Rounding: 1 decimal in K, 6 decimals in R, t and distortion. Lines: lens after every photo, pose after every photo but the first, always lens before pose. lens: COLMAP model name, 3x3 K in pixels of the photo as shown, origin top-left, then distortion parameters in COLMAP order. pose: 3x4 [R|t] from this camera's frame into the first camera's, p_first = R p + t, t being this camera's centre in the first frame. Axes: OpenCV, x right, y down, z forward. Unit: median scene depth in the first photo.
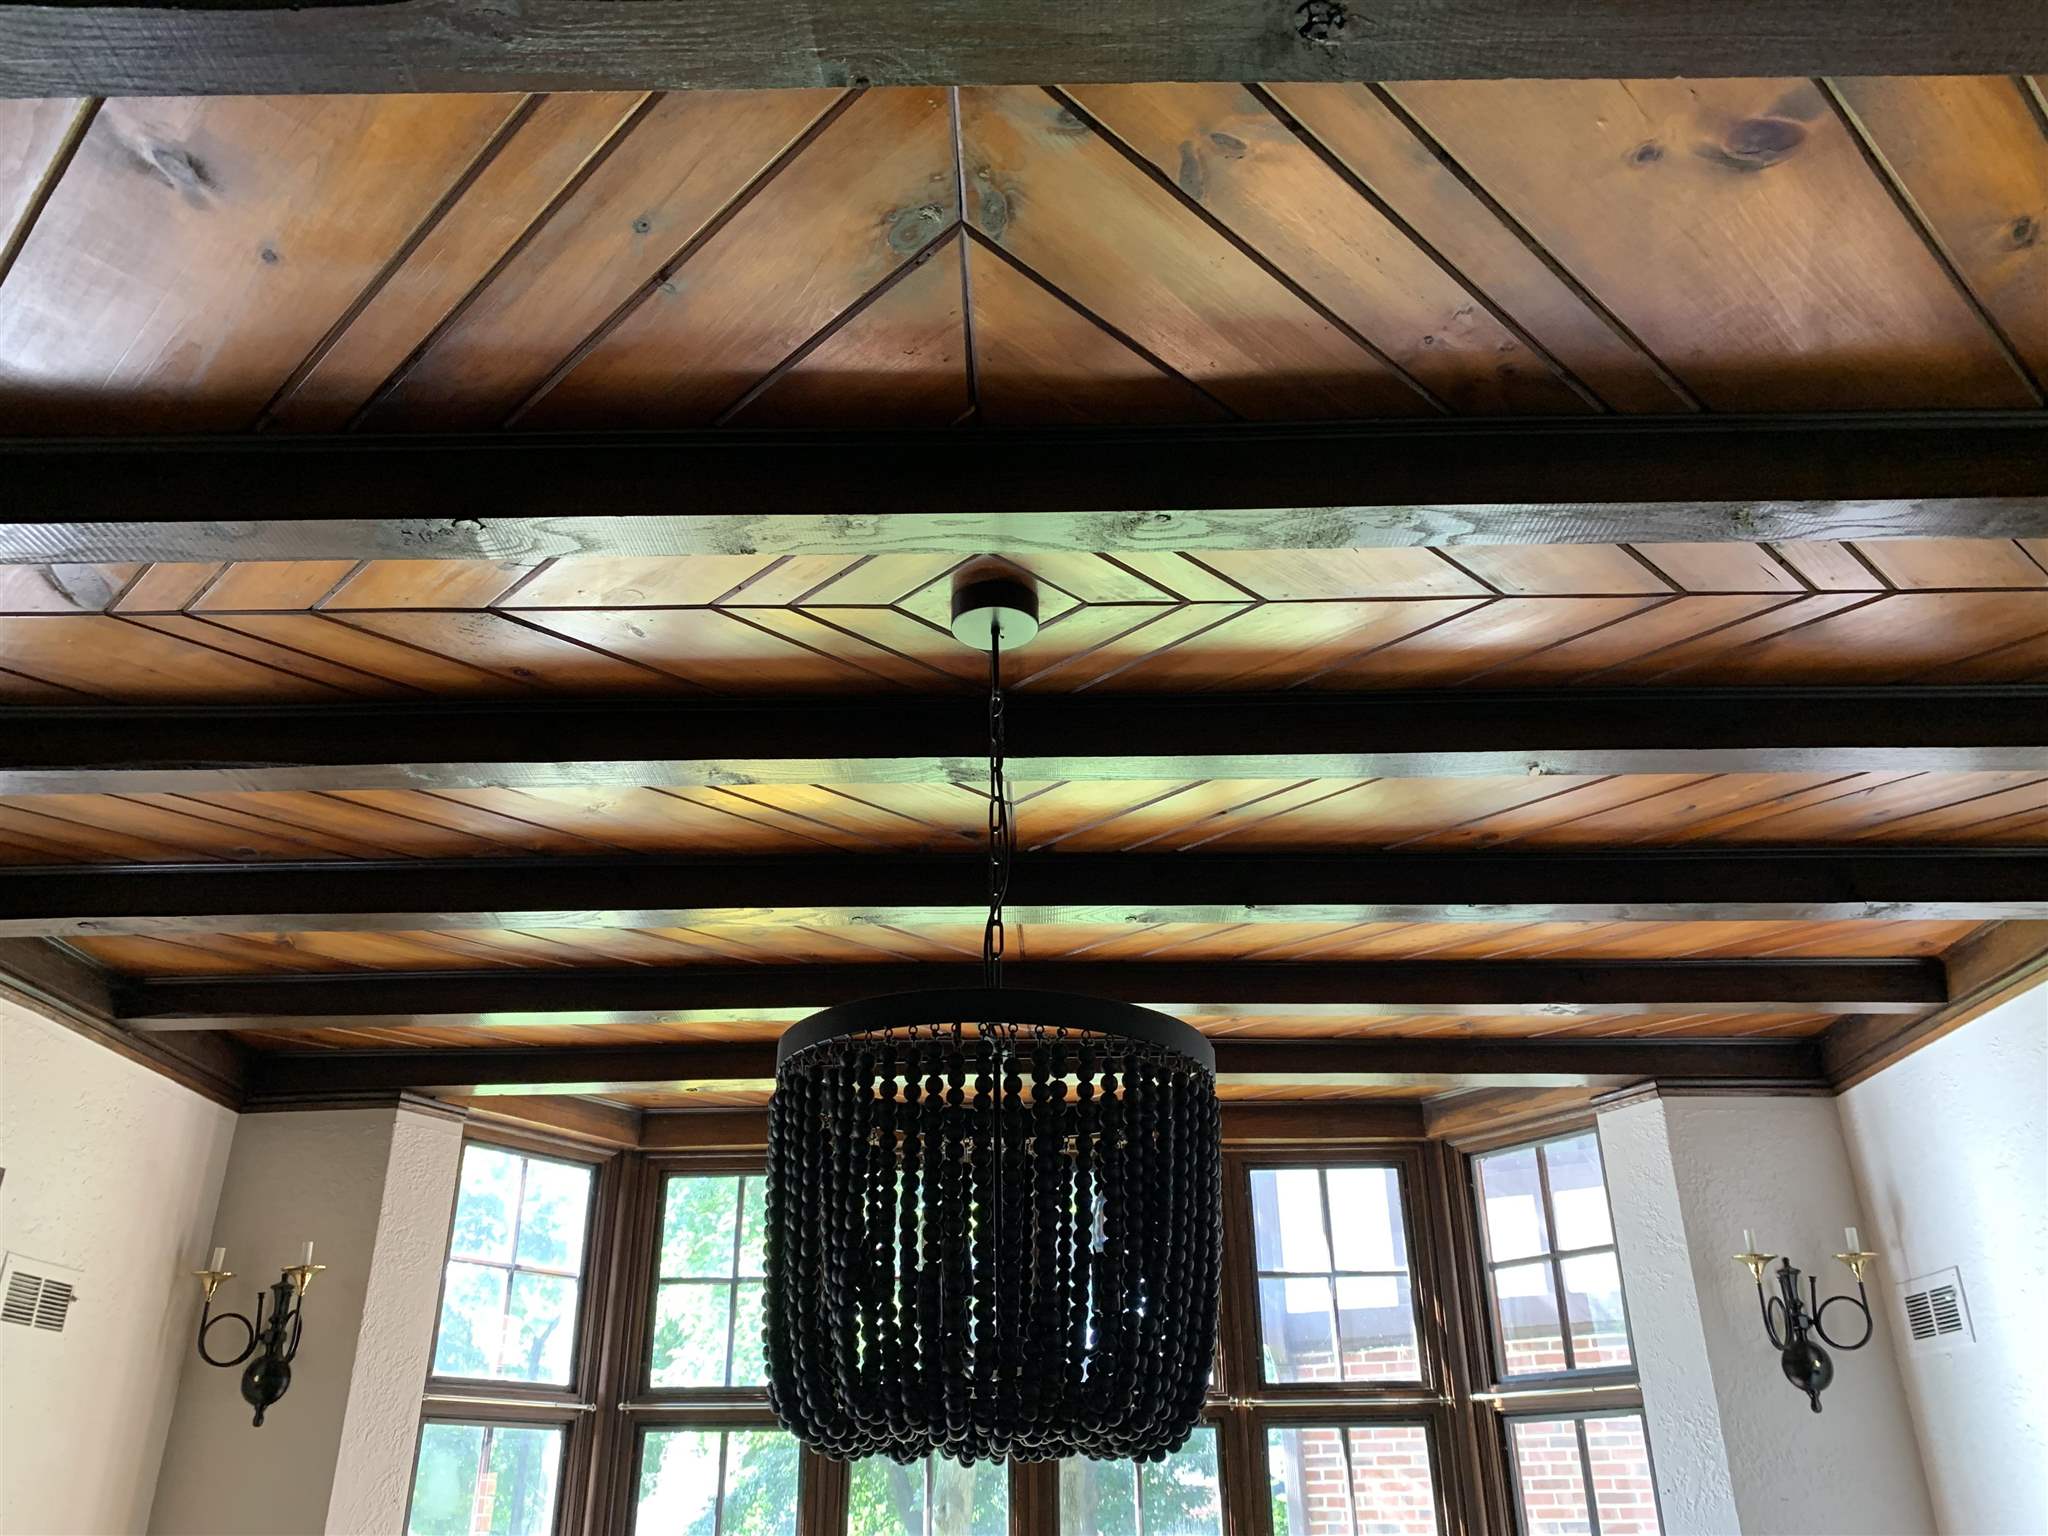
lens RADIAL K [[1528.9, 0, 1020.8], [0, 1528.9, 774.0], [0, 0, 1]] dist [0.023429, -0.044113]
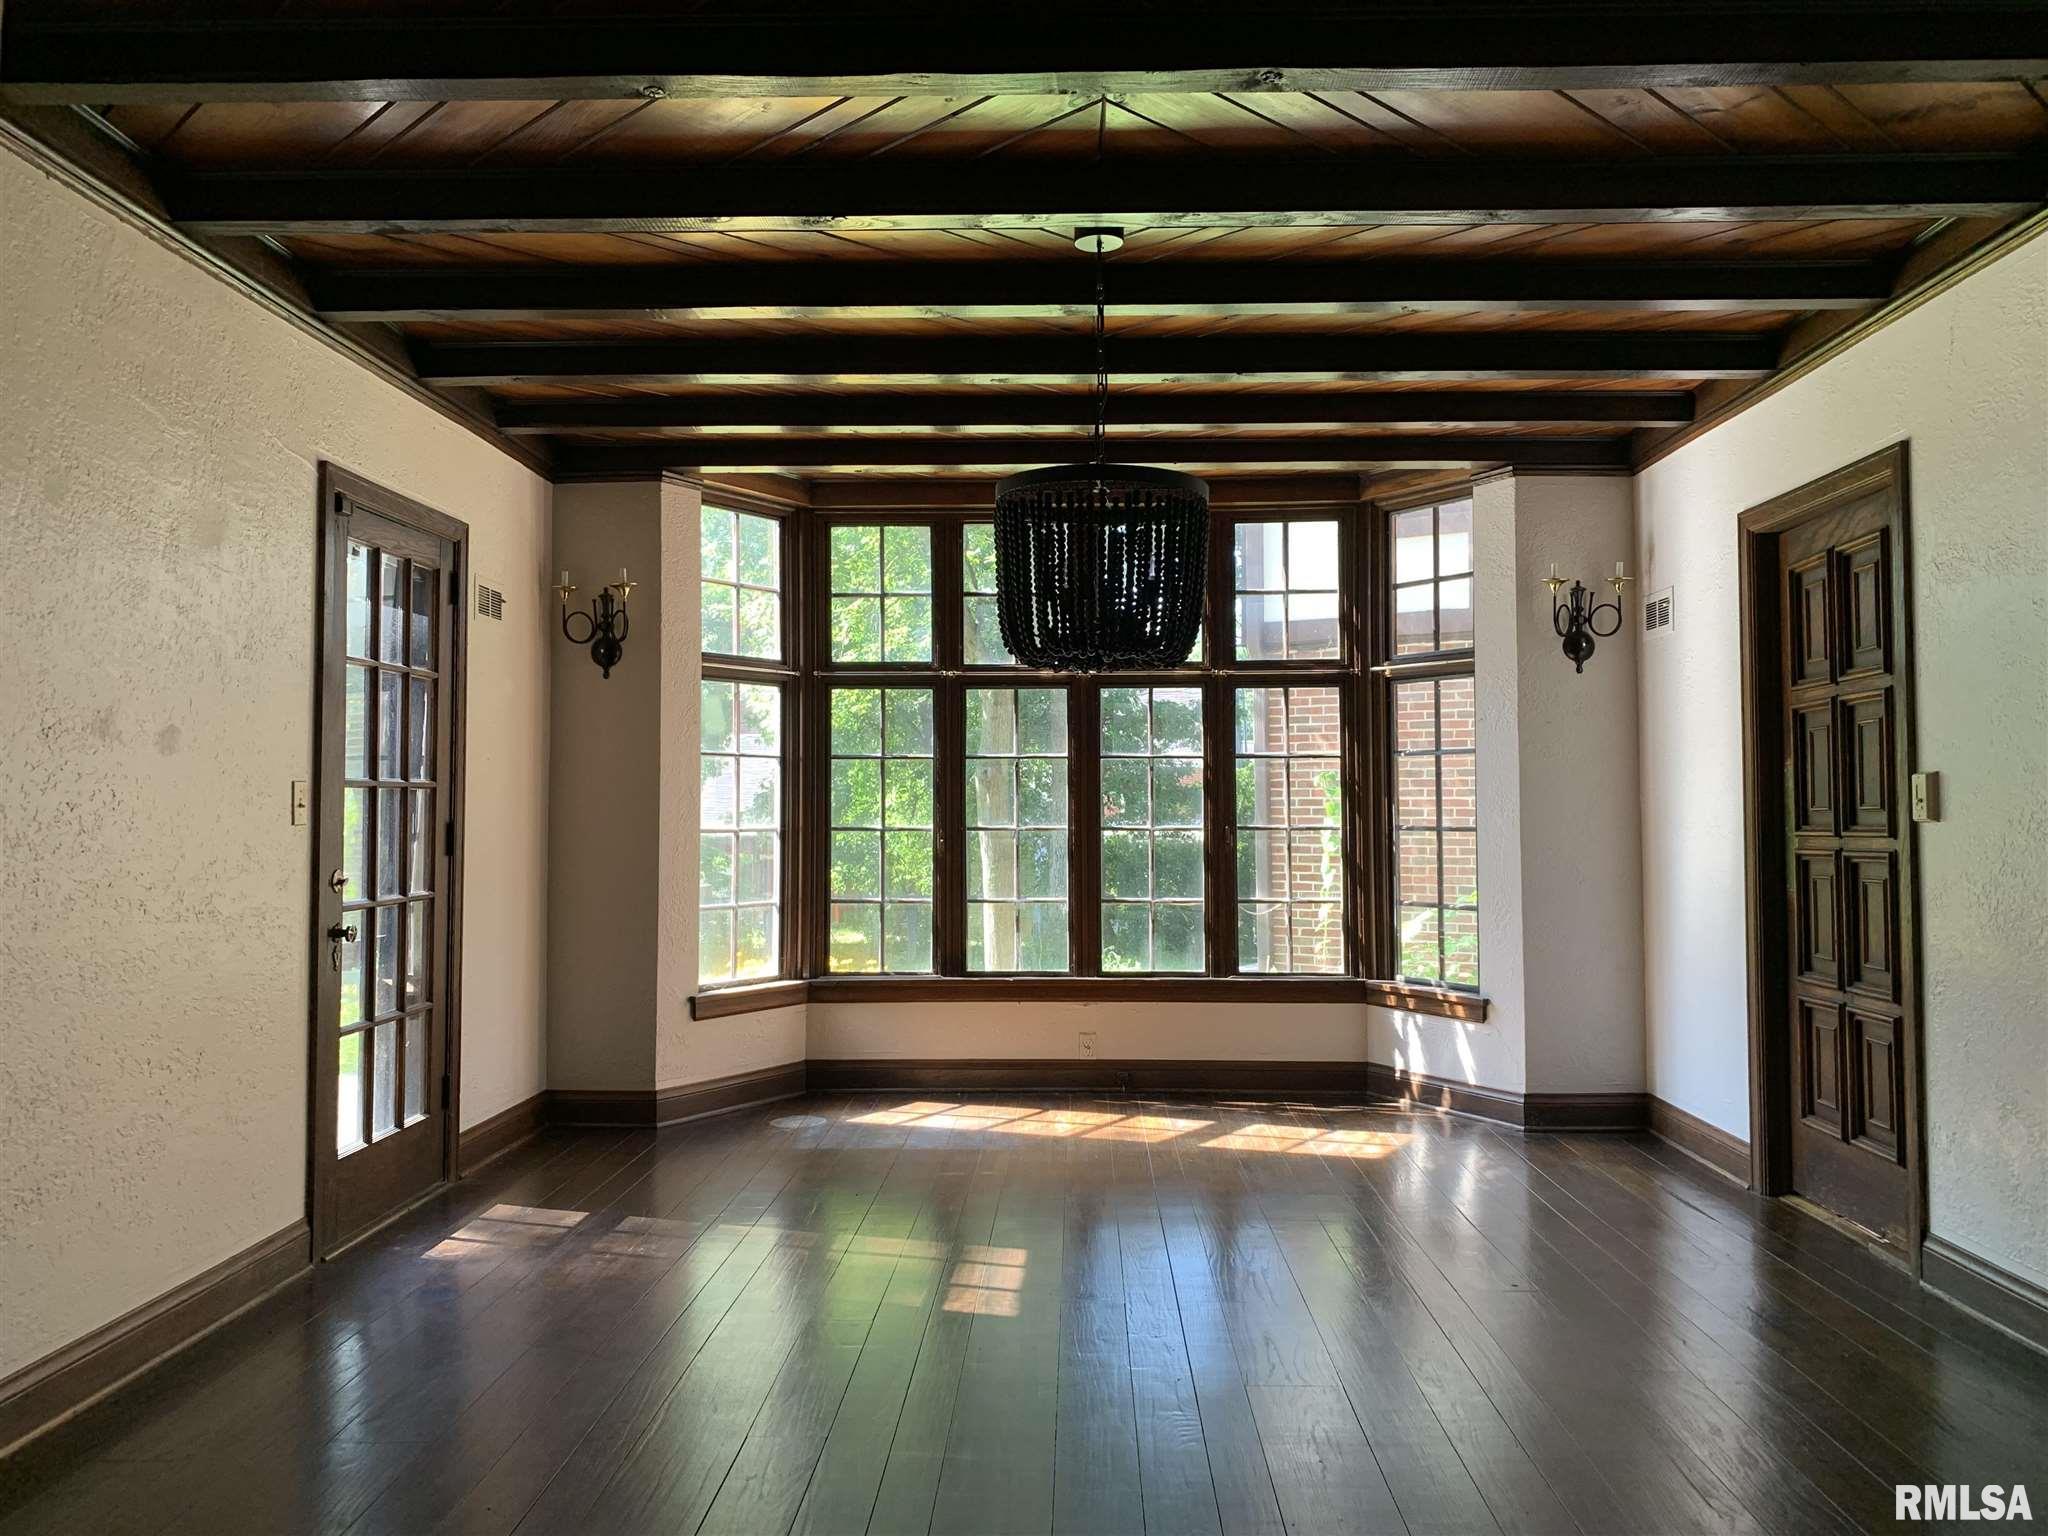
lens RADIAL K [[1528.9, 0, 1021.5], [0, 1528.9, 766.9], [0, 0, 1]] dist [0.023429, -0.044113]
pose [[0.999994, 0.002484, 0.002582, -0.059448], [-0.003322, 0.912726, 0.408559, -0.130067], [-0.001341, -0.408565, 0.912728, -0.444011]]
